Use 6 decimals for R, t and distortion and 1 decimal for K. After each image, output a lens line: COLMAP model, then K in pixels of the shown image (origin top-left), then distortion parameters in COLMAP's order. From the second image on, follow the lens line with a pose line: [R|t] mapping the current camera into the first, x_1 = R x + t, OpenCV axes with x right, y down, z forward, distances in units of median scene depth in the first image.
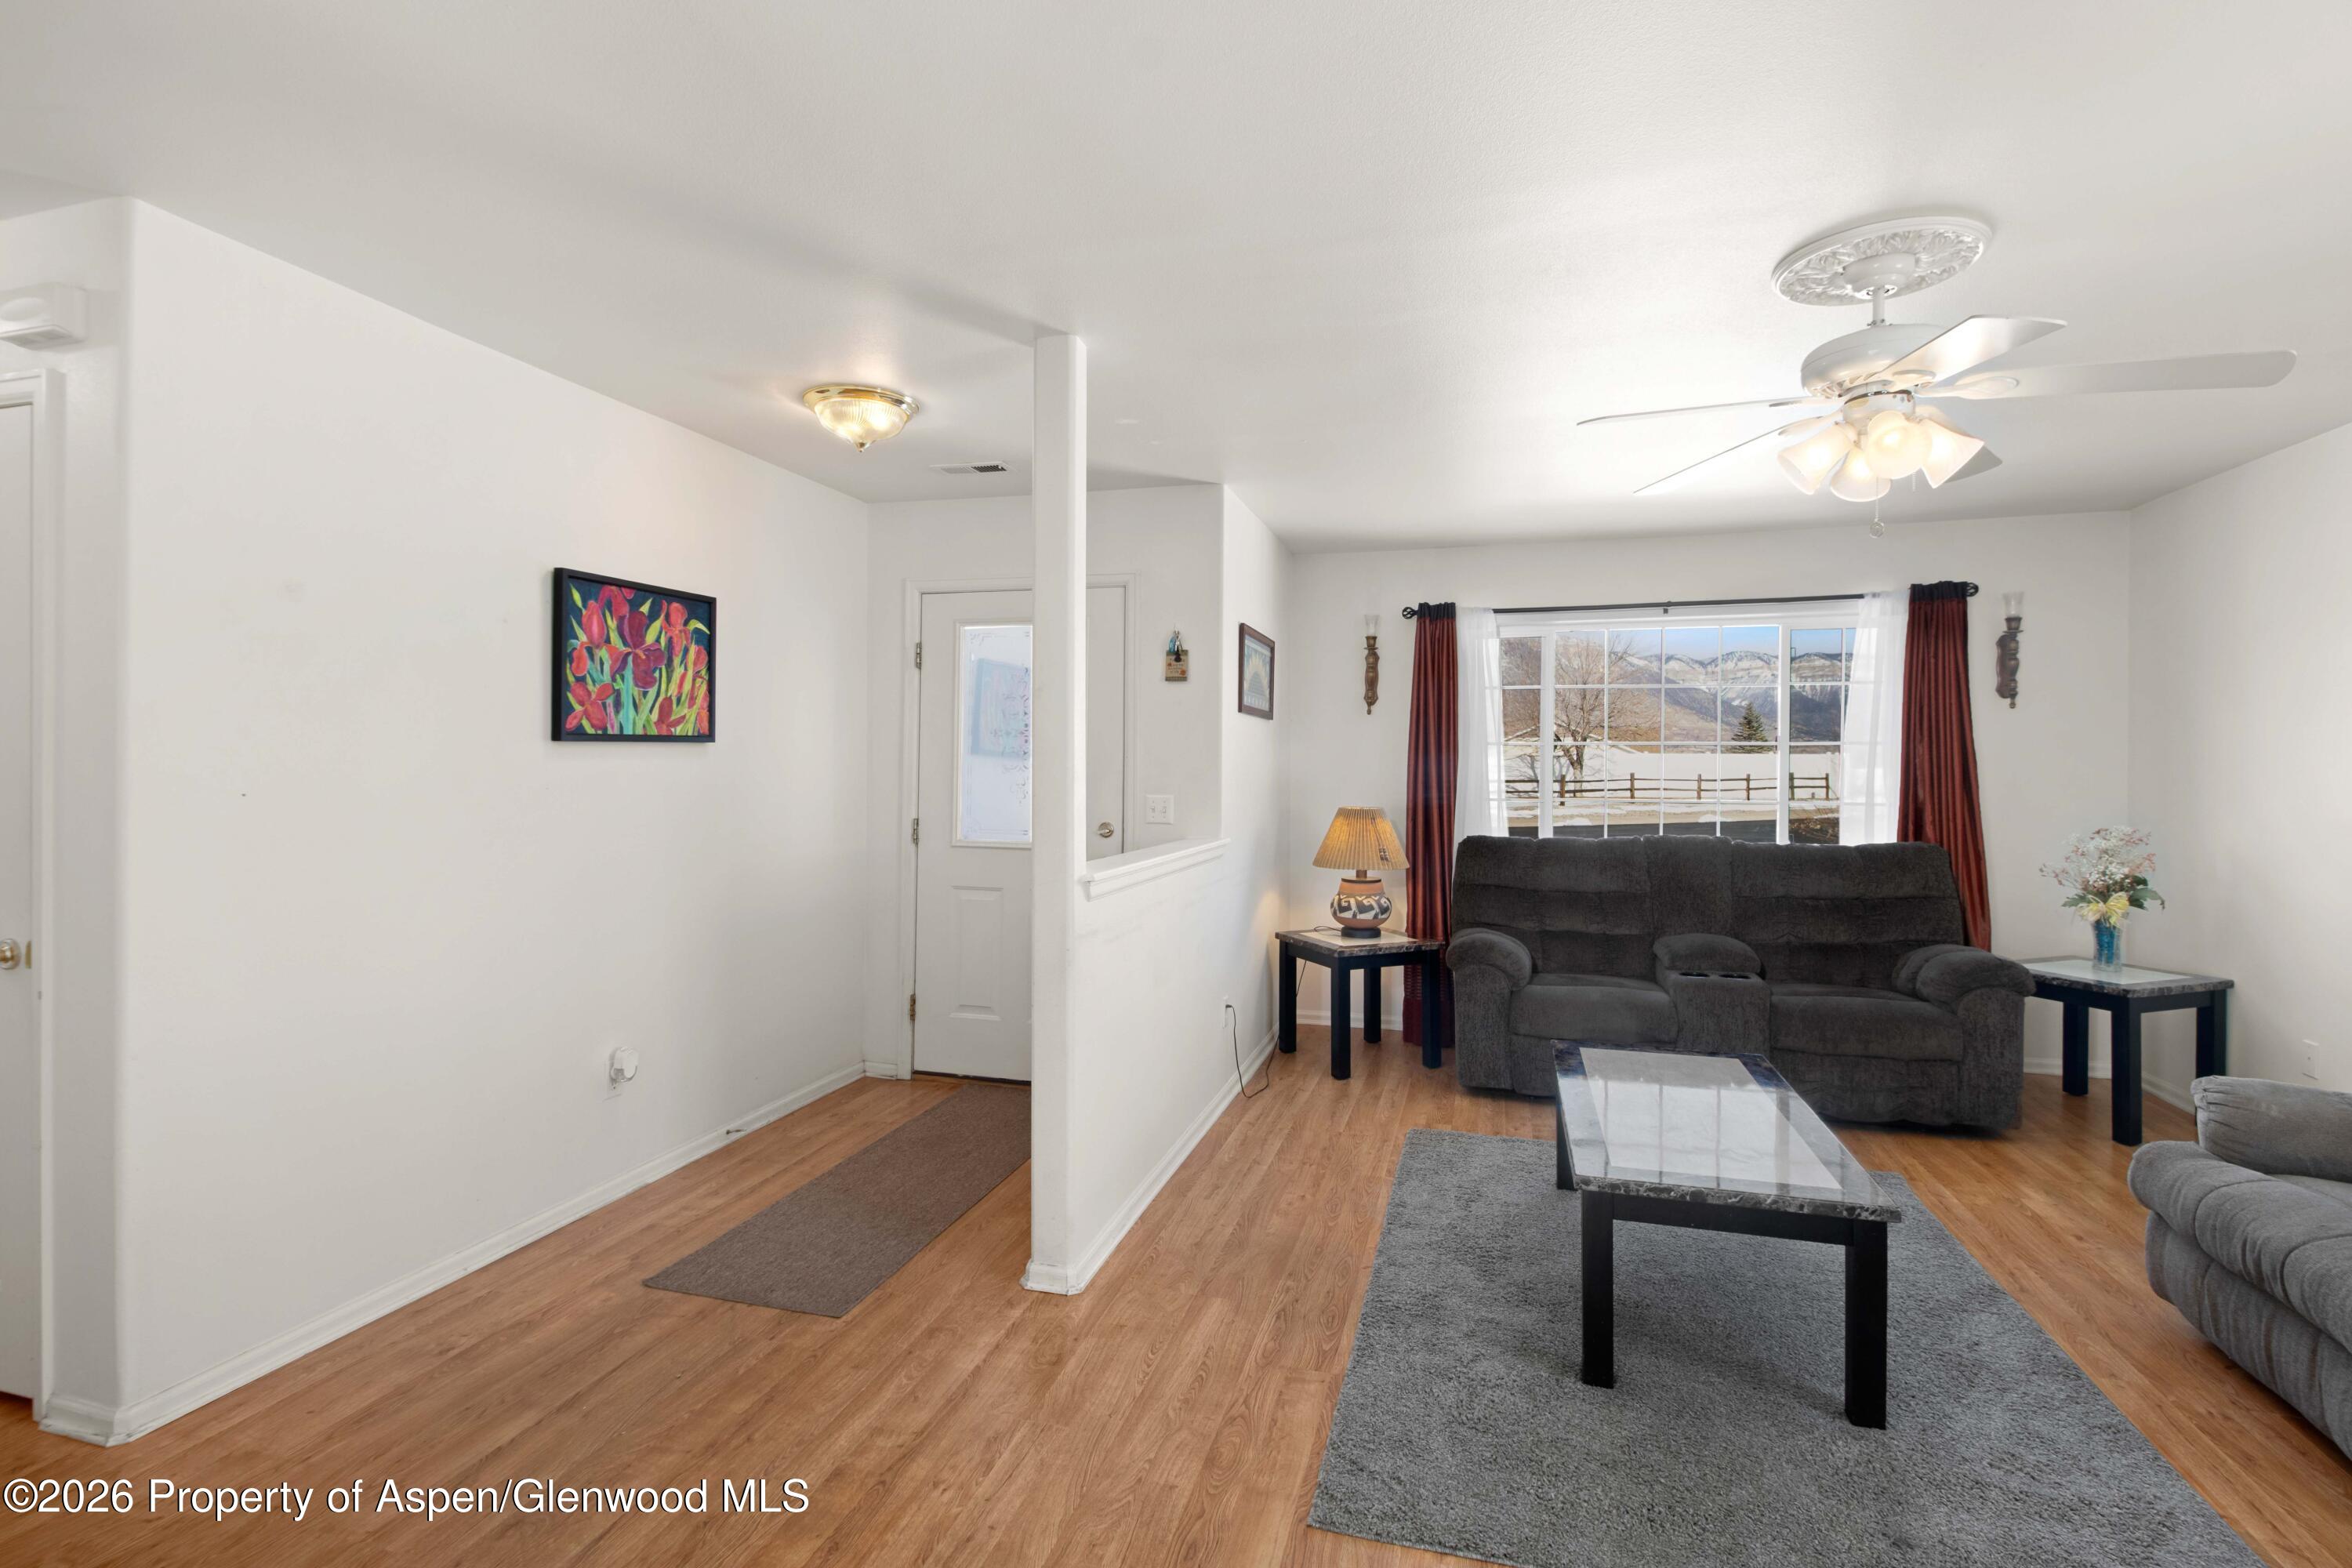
lens RADIAL K [[1124.2, 0, 1169.8], [0, 1124.2, 754.1], [0, 0, 1]] dist [-0.000007, -0.000232]
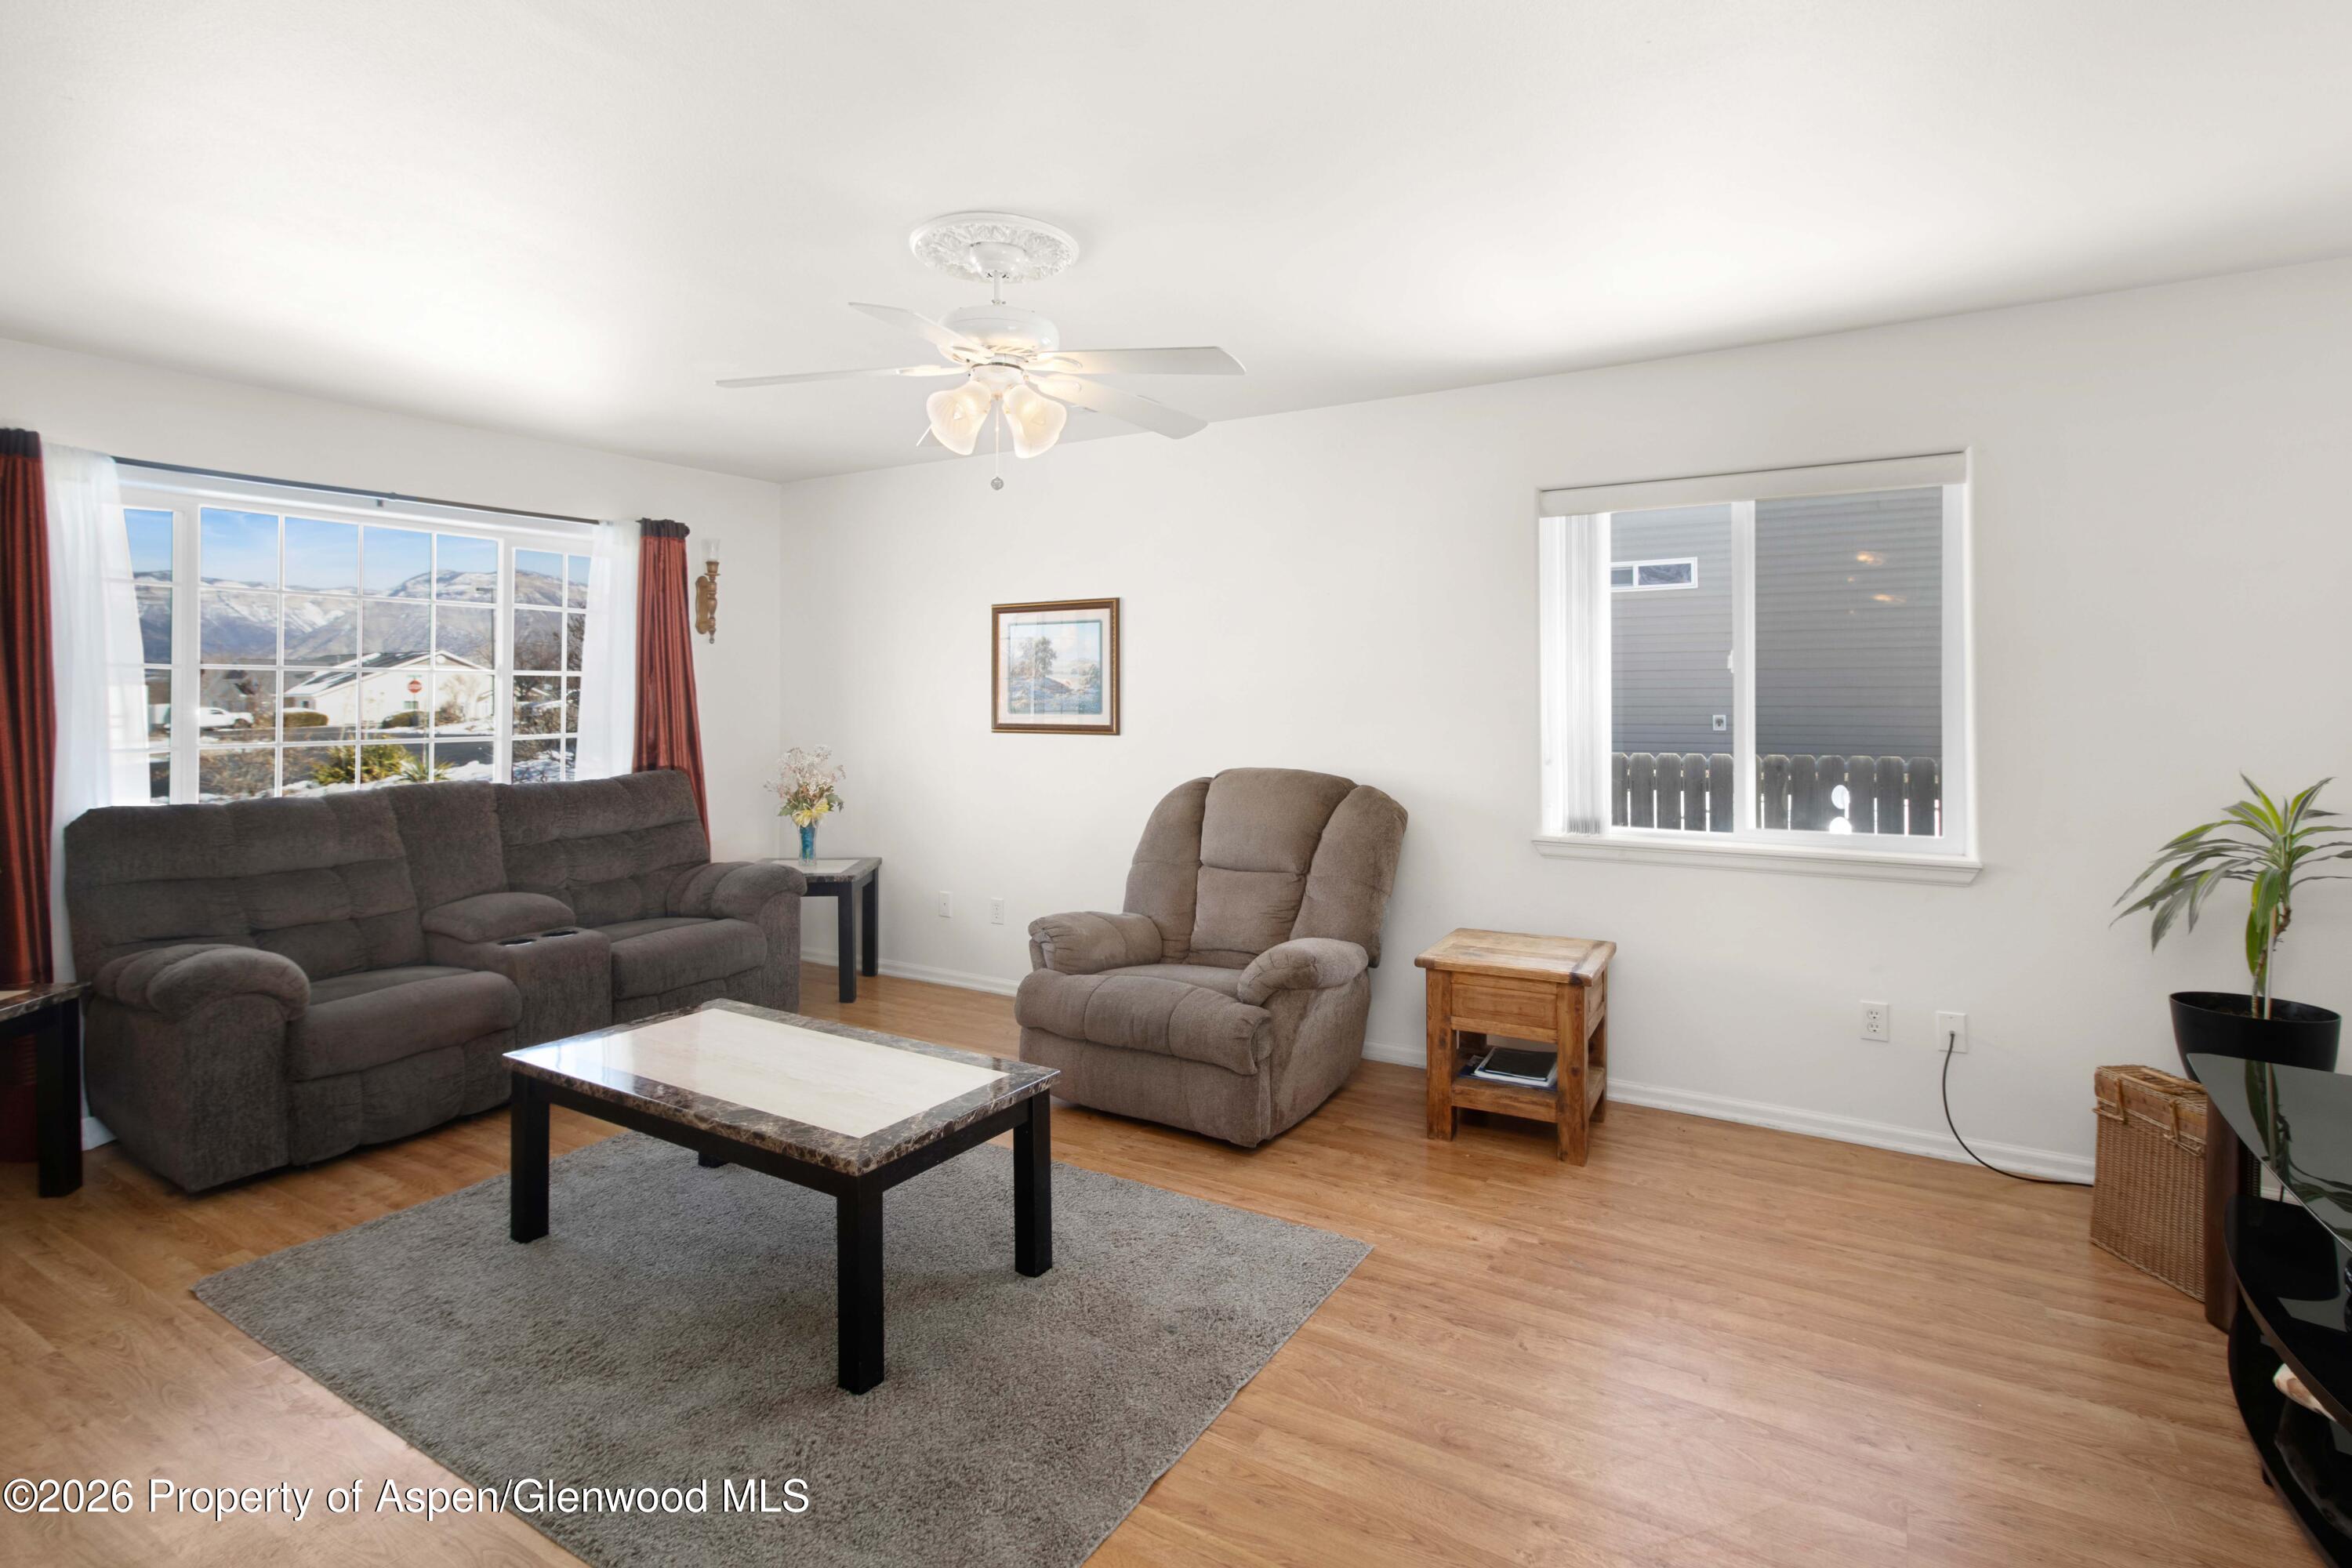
lens RADIAL K [[1145.6, 0, 1174.5], [0, 1145.6, 687.7], [0, 0, 1]] dist [0.014518, 0.000280]
pose [[0.264119, 0.003732, 0.964483, -0.238817], [-0.005975, 0.999980, -0.002233, 0.002867], [-0.964472, -0.005173, 0.264136, 0.284167]]
